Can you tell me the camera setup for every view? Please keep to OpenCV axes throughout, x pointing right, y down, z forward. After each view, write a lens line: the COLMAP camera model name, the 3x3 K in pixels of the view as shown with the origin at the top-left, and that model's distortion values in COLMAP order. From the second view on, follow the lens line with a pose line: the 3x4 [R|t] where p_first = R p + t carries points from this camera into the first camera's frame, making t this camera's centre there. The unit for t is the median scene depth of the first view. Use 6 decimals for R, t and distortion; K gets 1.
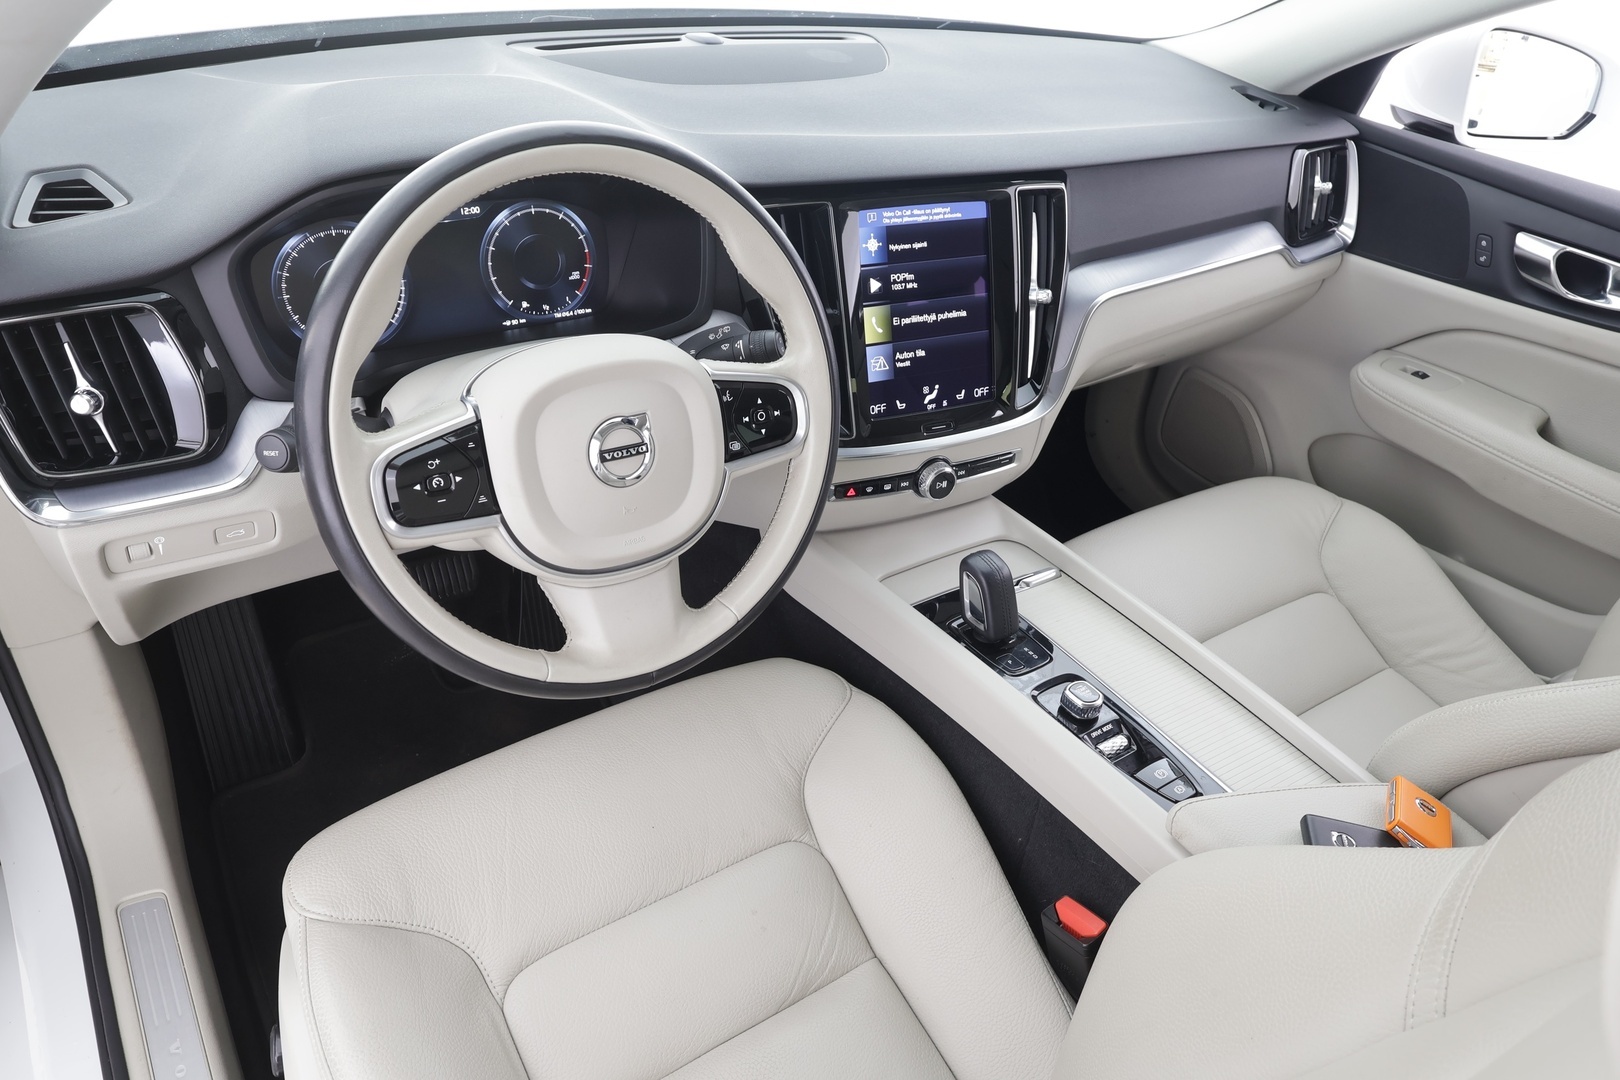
lens RADIAL K [[1093.8, 0, 810.0], [0, 1093.8, 540.0], [0, 0, 1]] dist [0.005281, 0.000204]
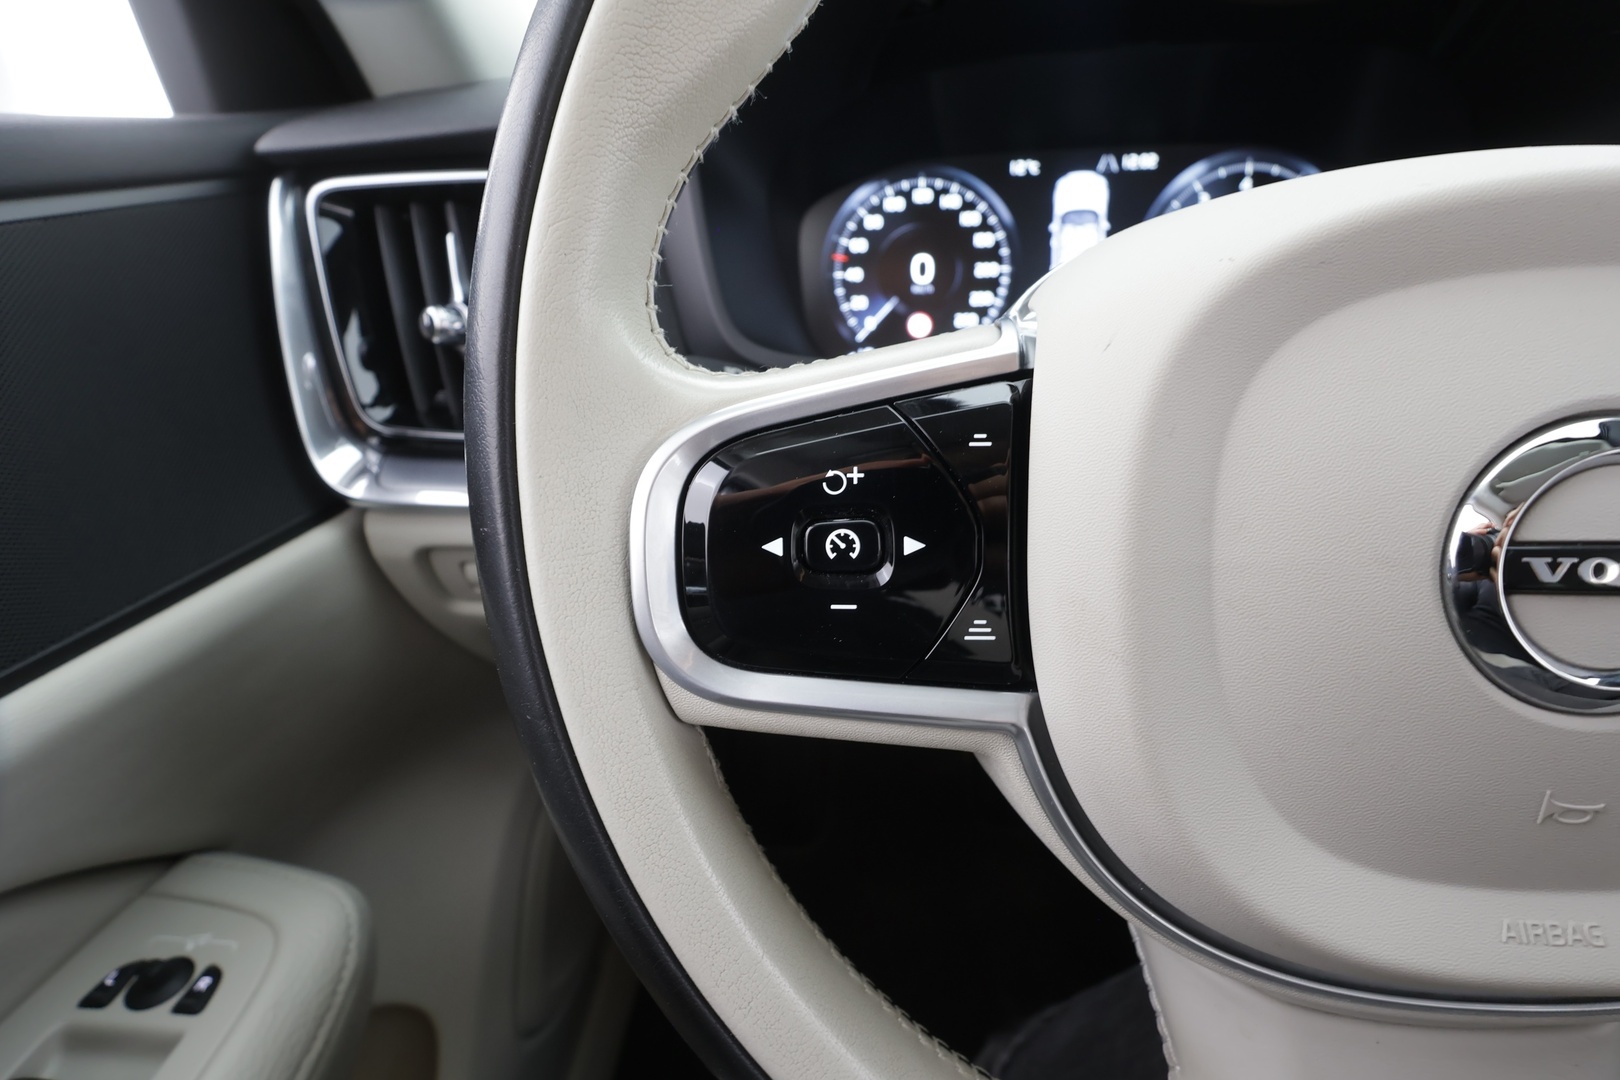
lens RADIAL K [[747.7, 0, 810.0], [0, 747.7, 540.0], [0, 0, 1]] dist [-0.003886, 0.000885]
pose [[0.772752, 0.174765, -0.610173, -0.145376], [-0.254770, 0.965907, -0.045999, -0.027358], [0.581331, 0.191000, 0.790932, 0.545309]]
